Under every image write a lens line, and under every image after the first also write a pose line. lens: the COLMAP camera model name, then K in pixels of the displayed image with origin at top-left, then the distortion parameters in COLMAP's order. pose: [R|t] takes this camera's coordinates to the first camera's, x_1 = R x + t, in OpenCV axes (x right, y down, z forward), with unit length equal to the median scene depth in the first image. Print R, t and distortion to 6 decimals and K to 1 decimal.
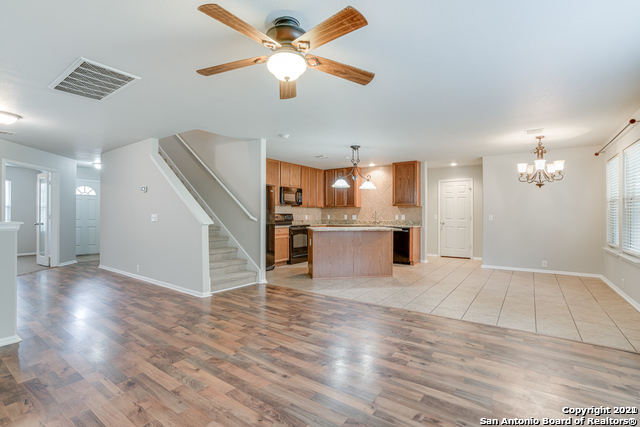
lens RADIAL K [[304.3, 0, 318.9], [0, 304.3, 207.7], [0, 0, 1]] dist [-0.045237, 0.019907]
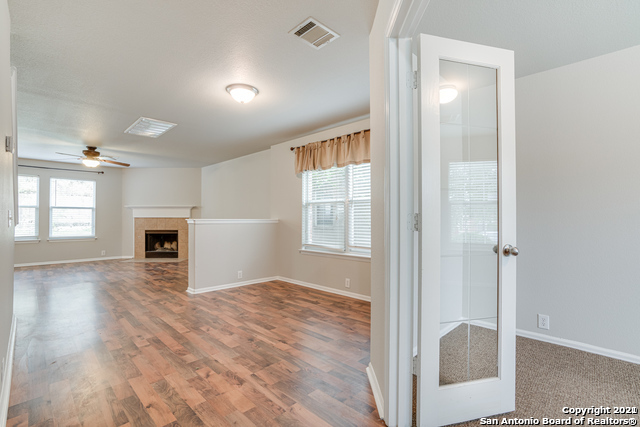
lens RADIAL K [[304.3, 0, 317.8], [0, 304.3, 217.1], [0, 0, 1]] dist [-0.045237, 0.019907]
pose [[-0.984422, -0.008523, 0.175617, -0.953008], [-0.012841, 0.999642, -0.023463, 0.030620], [-0.175354, -0.025352, -0.984179, 1.194532]]
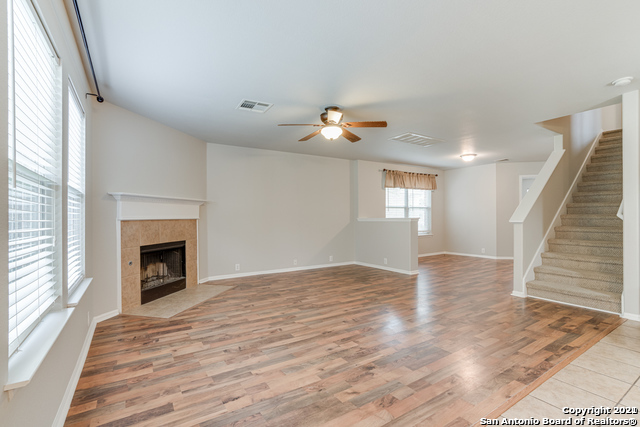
lens RADIAL K [[304.3, 0, 325.5], [0, 304.3, 207.3], [0, 0, 1]] dist [-0.045237, 0.019907]
pose [[-0.361163, -0.030833, -0.931993, 0.566731], [0.025657, 0.998746, -0.042984, 0.022365], [0.932150, -0.039436, -0.359919, 0.571642]]
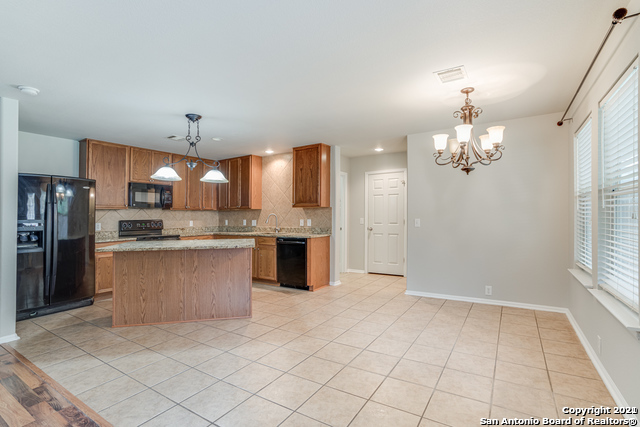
lens RADIAL K [[304.3, 0, 319.0], [0, 304.3, 212.4], [0, 0, 1]] dist [-0.045237, 0.019907]
pose [[0.998841, -0.015555, 0.045557, 0.360002], [0.015011, 0.999812, 0.012258, -0.001672], [-0.045739, -0.011560, 0.998887, 0.354591]]
